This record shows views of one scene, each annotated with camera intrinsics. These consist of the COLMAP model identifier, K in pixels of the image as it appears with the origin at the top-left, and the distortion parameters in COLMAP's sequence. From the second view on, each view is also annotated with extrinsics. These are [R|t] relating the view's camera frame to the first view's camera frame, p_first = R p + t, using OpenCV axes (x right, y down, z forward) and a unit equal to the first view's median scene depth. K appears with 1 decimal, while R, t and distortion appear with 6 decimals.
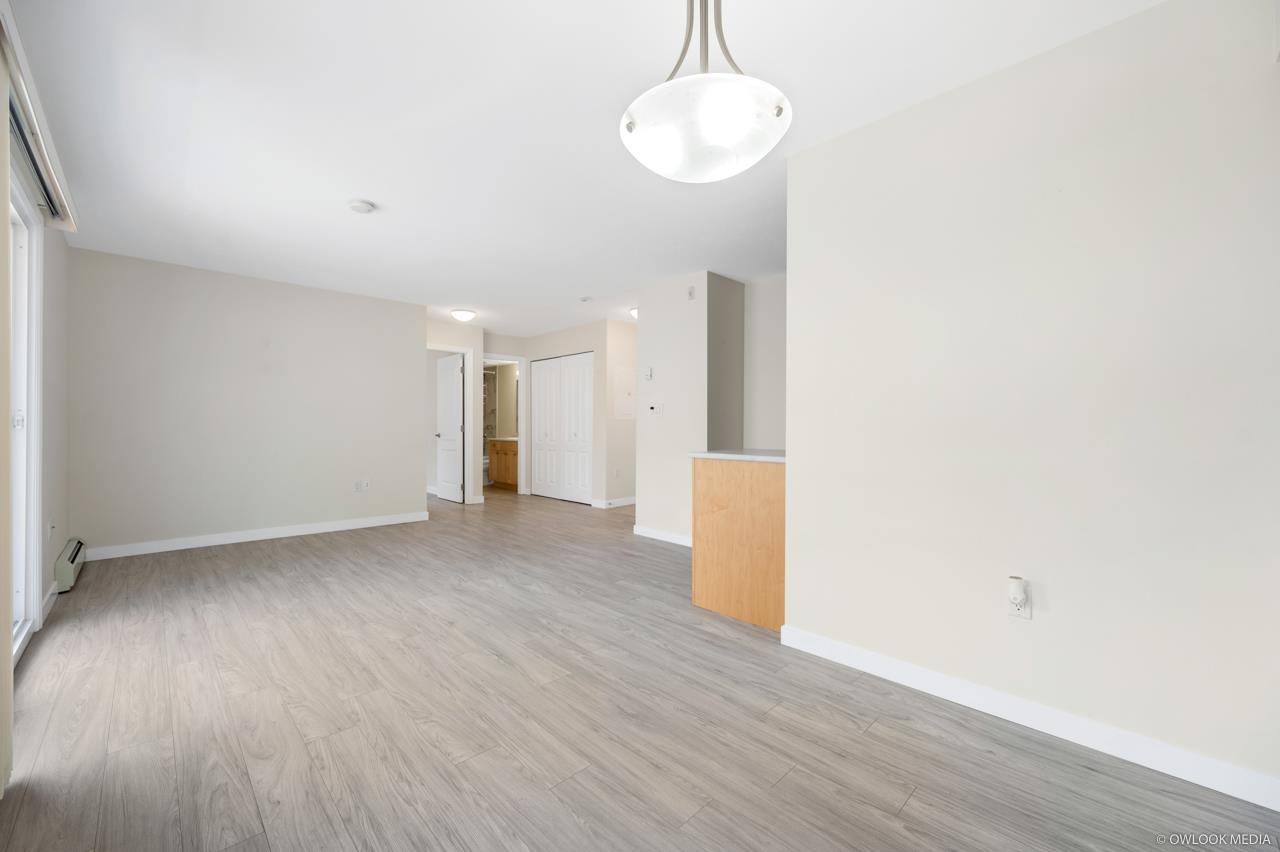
lens RADIAL K [[511.1, 0, 639.3], [0, 511.1, 430.2], [0, 0, 1]] dist [-0.001471, 0.000151]
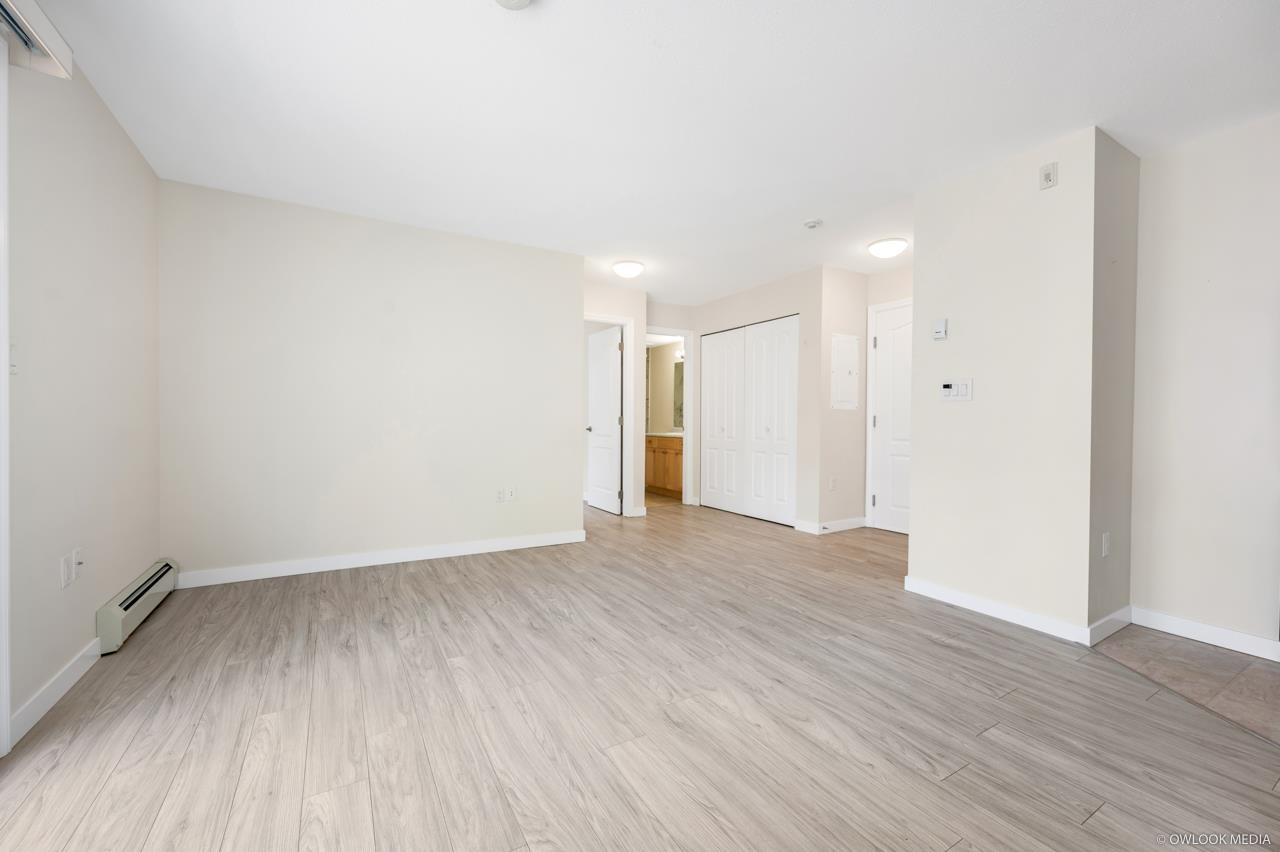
lens RADIAL K [[511.1, 0, 641.1], [0, 511.1, 435.0], [0, 0, 1]] dist [-0.001471, 0.000151]
pose [[0.973127, 0.011684, -0.229974, -0.264303], [-0.007540, 0.999793, 0.018892, 0.007364], [0.230147, -0.016651, 0.973013, 0.471806]]
